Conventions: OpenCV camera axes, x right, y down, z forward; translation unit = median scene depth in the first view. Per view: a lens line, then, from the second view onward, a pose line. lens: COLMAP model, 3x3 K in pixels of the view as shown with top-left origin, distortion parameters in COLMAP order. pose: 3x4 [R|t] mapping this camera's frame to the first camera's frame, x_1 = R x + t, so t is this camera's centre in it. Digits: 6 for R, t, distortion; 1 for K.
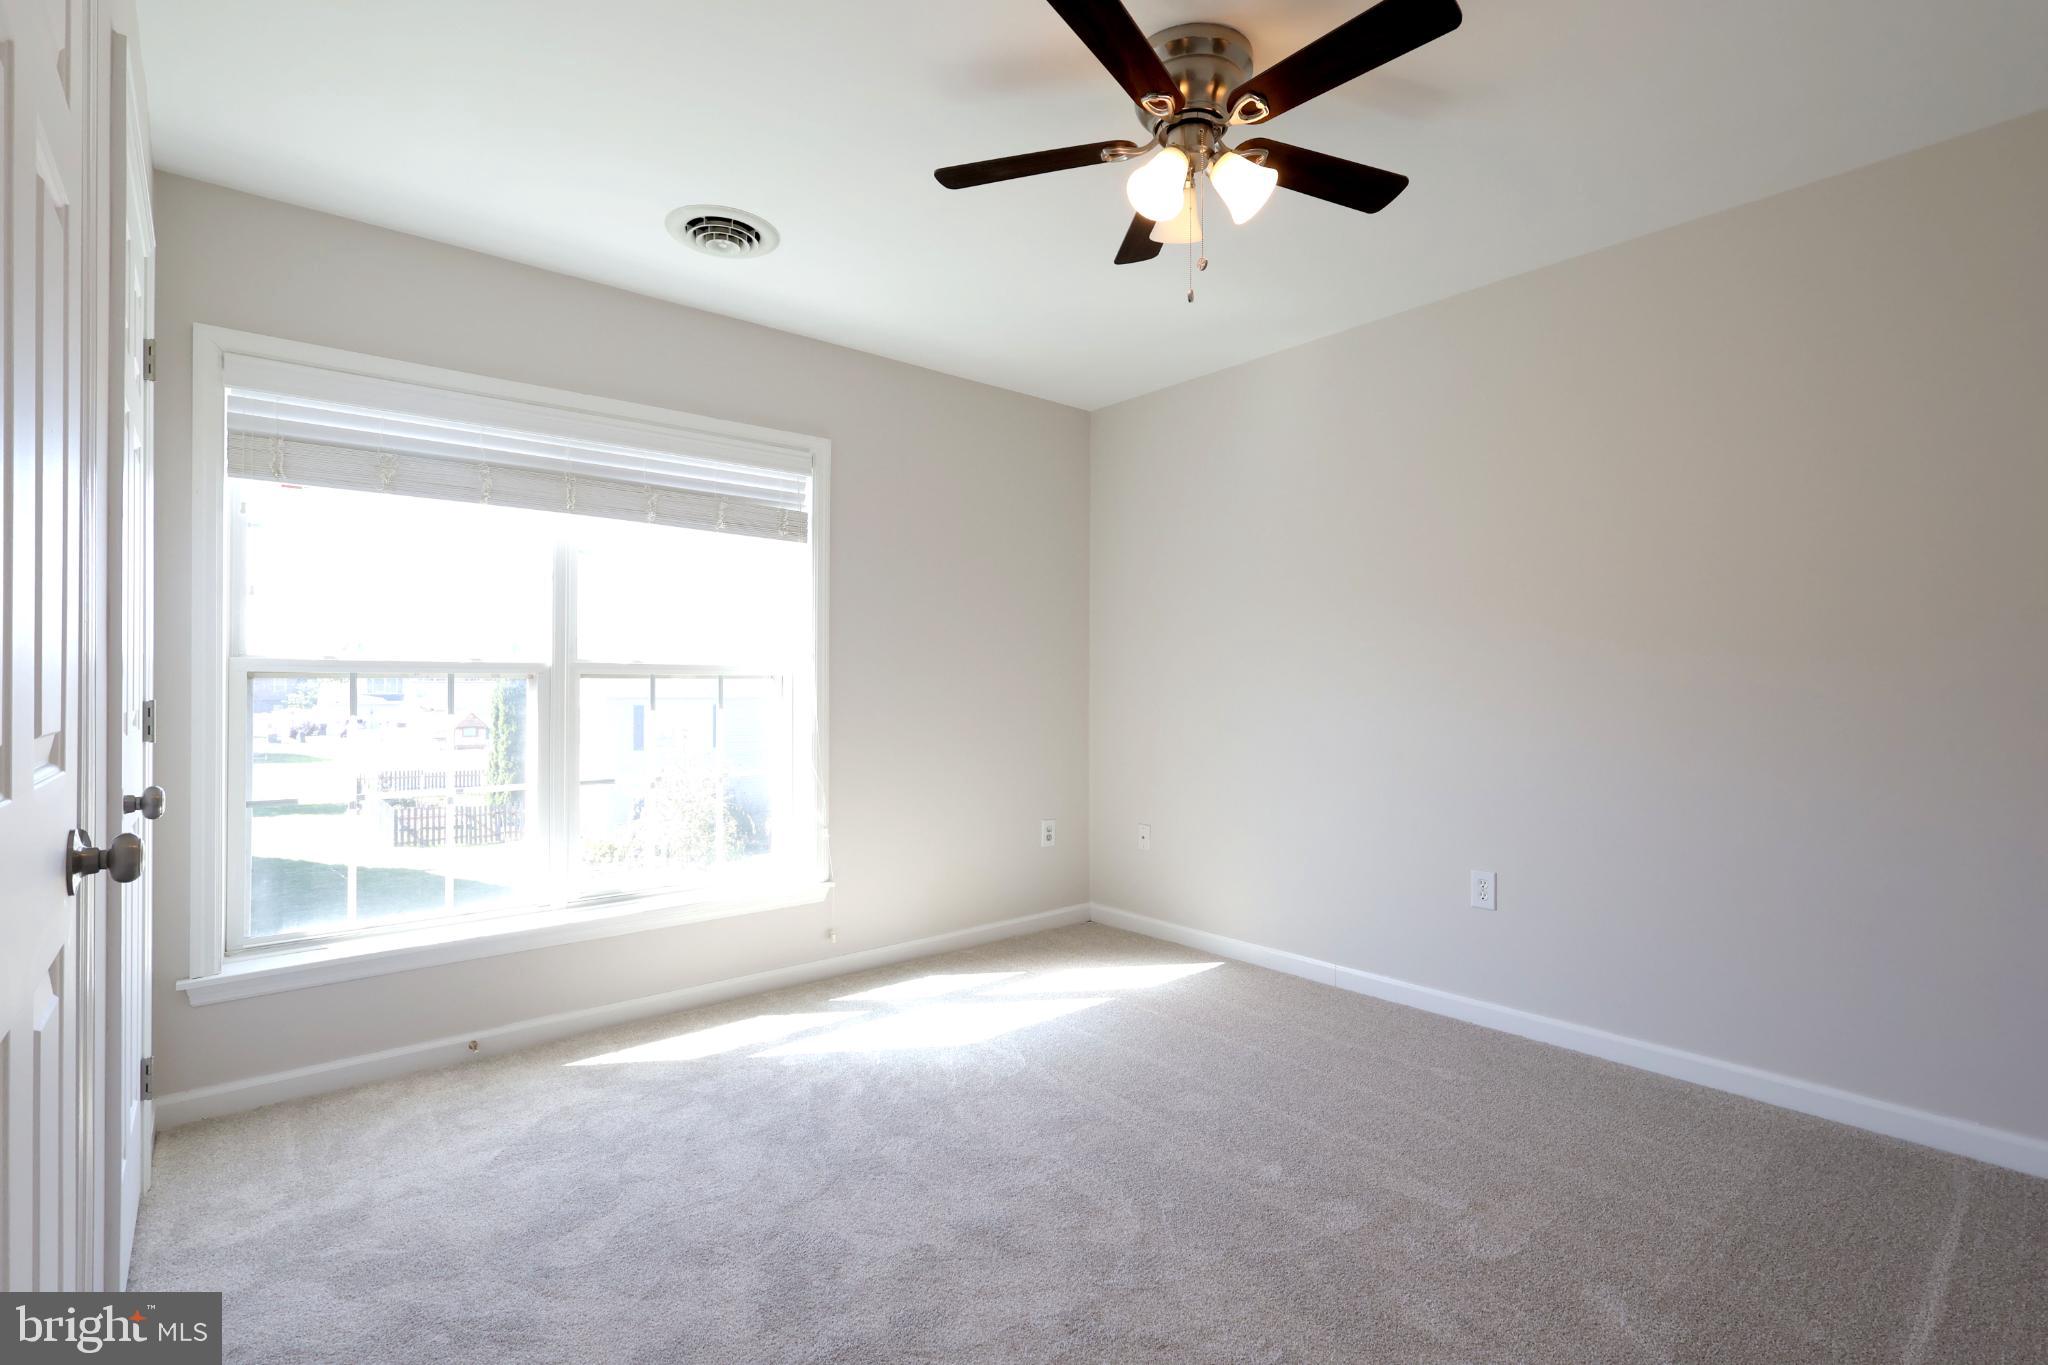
lens RADIAL K [[986.2, 0, 1023.7], [0, 986.2, 657.7], [0, 0, 1]] dist [0.001428, 0.000570]
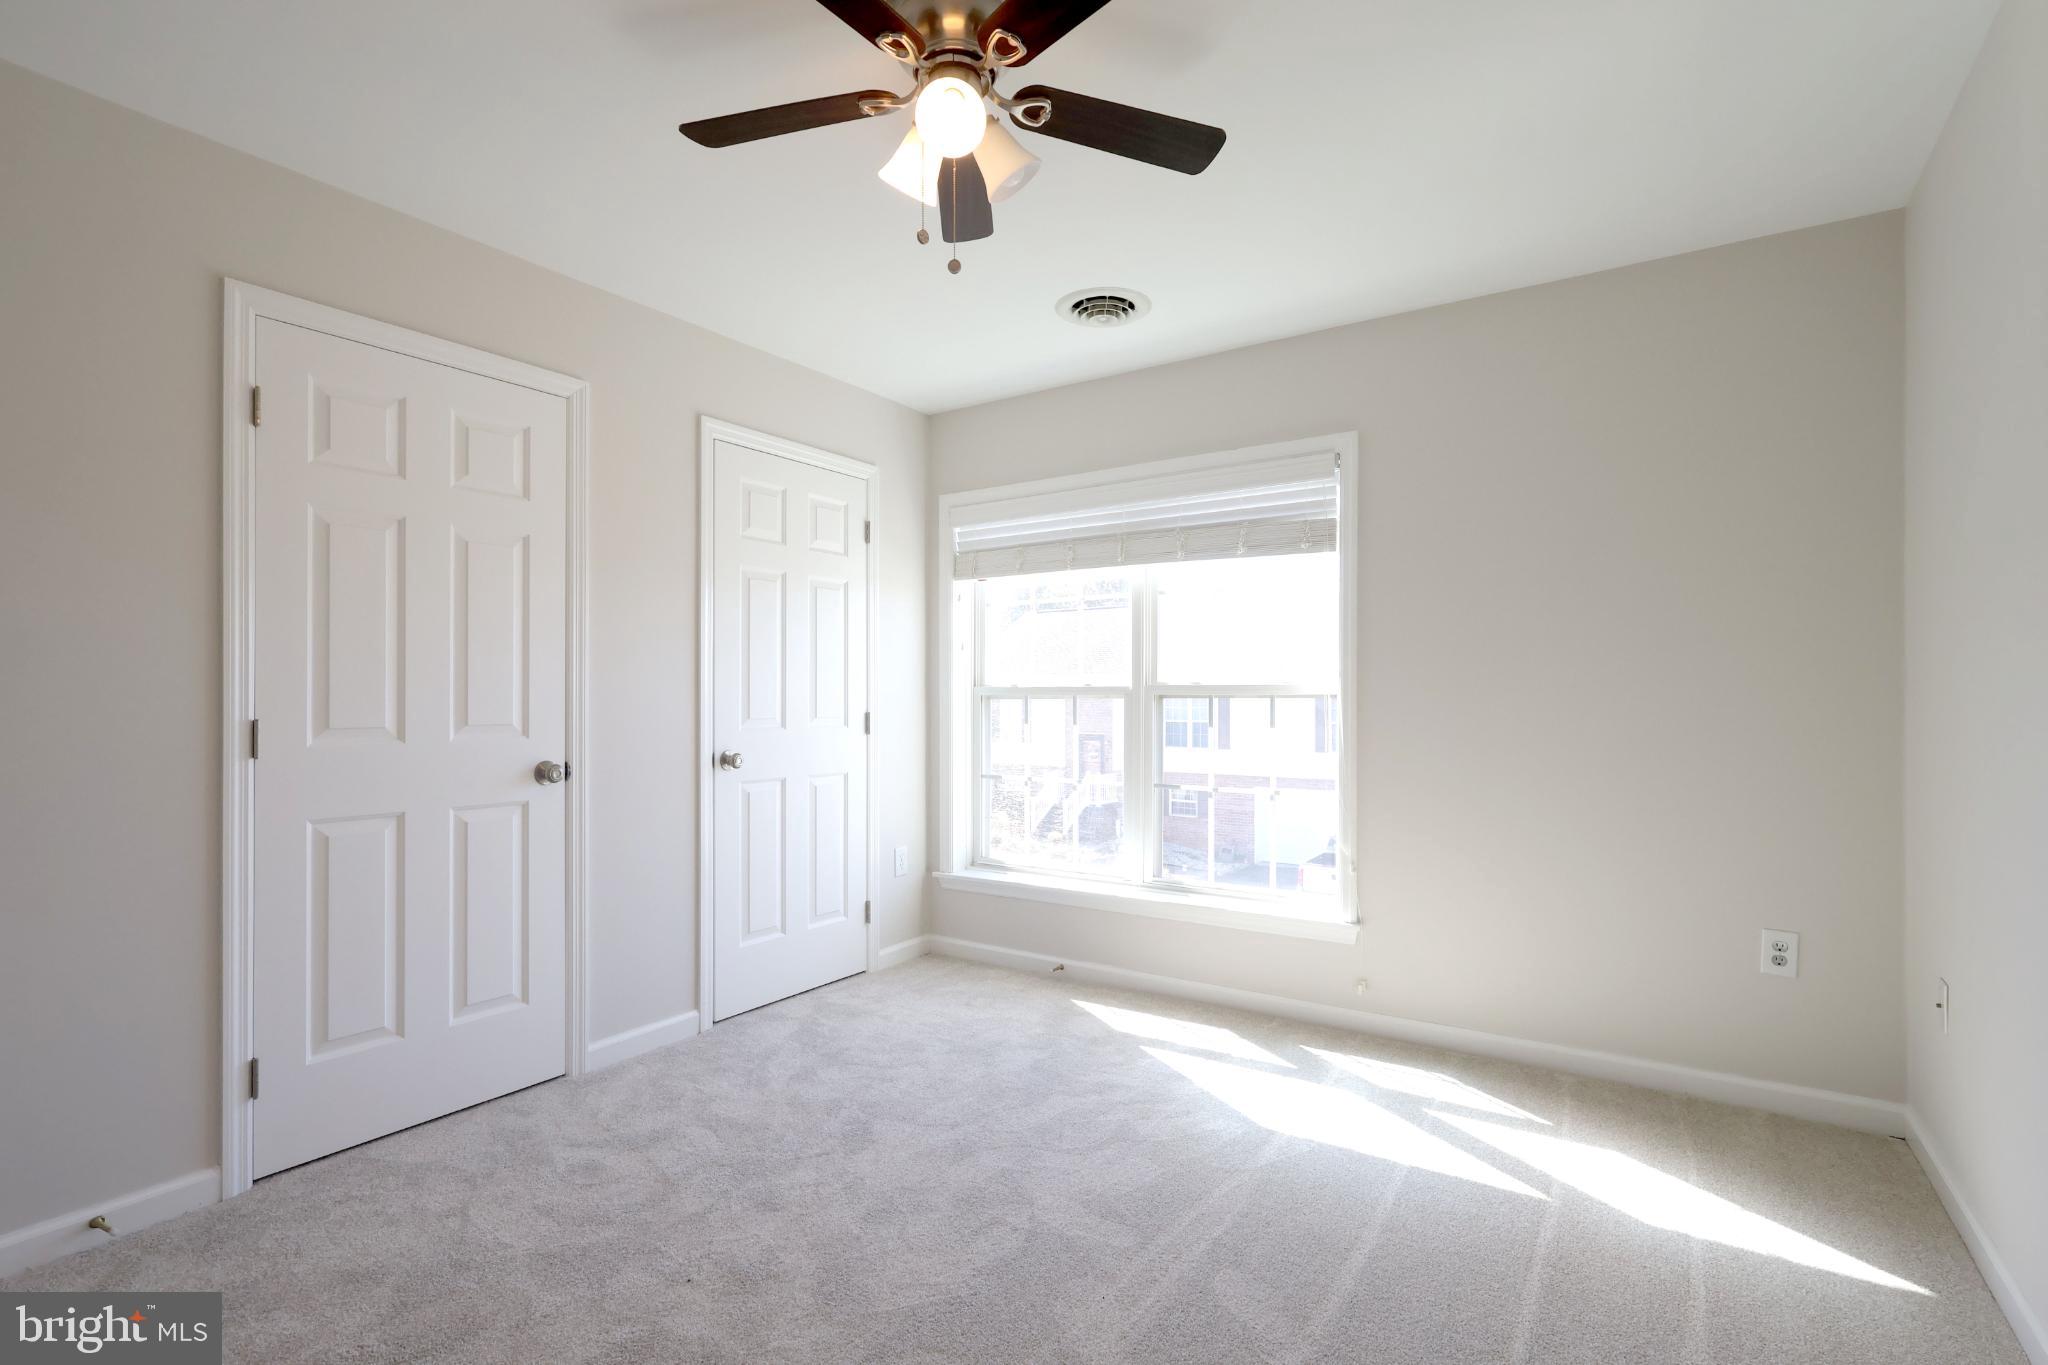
lens RADIAL K [[974.7, 0, 1028.1], [0, 974.7, 669.9], [0, 0, 1]] dist [0.000838, 0.000782]
pose [[0.245975, -0.031477, -0.968765, 0.650433], [0.023824, 0.999367, -0.026422, 0.013725], [0.968983, -0.016581, 0.246570, 0.544624]]
